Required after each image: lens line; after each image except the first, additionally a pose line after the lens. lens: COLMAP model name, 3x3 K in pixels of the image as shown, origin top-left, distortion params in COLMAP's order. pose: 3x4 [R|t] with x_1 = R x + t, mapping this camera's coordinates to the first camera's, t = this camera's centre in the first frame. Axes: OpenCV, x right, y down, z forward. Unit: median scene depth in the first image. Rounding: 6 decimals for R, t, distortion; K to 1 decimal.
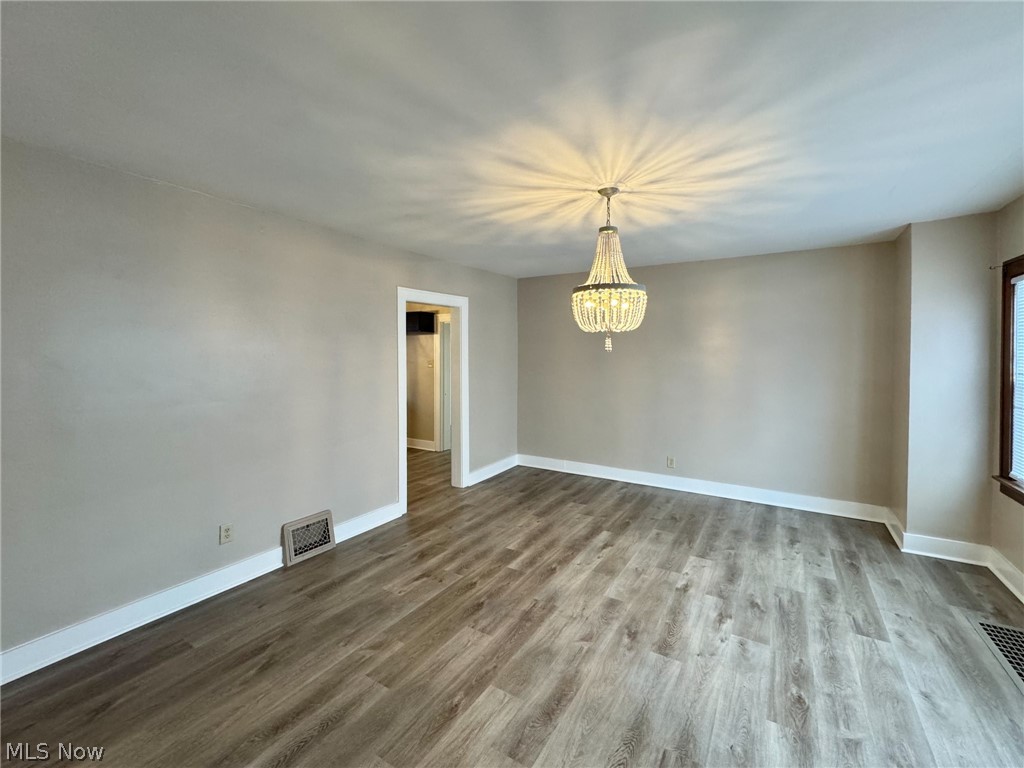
lens RADIAL K [[437.5, 0, 511.8], [0, 437.5, 358.0], [0, 0, 1]] dist [0.000007, 0.000219]
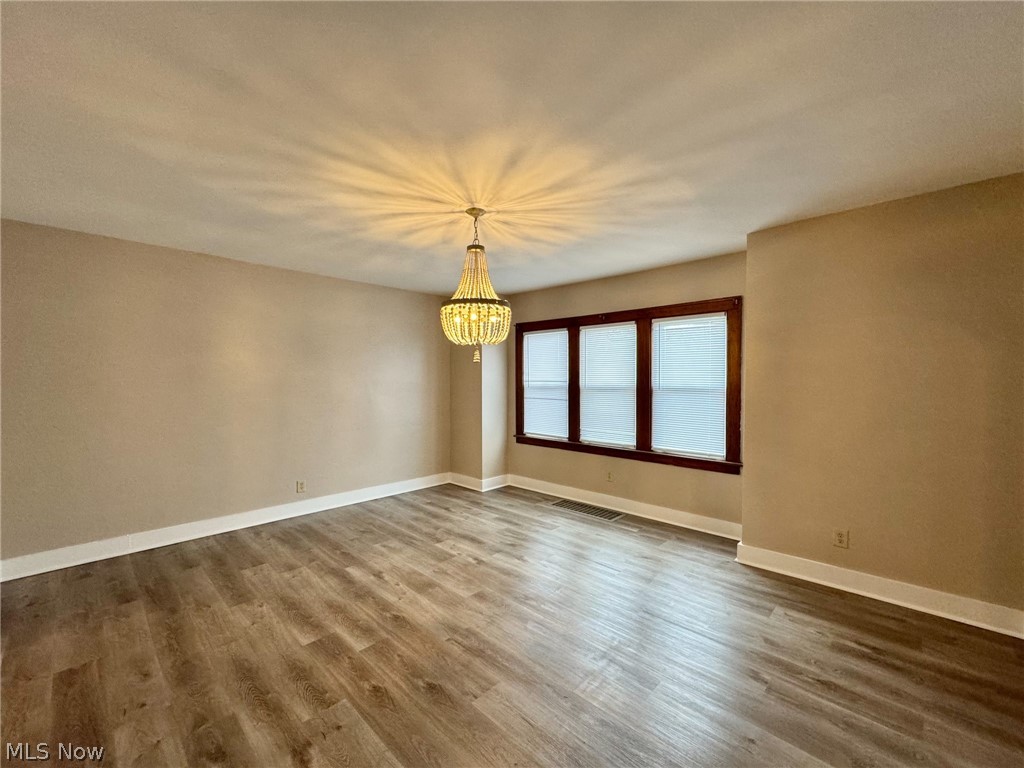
lens RADIAL K [[419.5, 0, 511.8], [0, 419.5, 378.3], [0, 0, 1]] dist [0.000131, 0.000092]
pose [[0.208481, -0.002618, 0.978023, -0.637417], [0.007508, 0.999971, 0.001076, 0.019725], [-0.977998, 0.007118, 0.208495, 0.590564]]
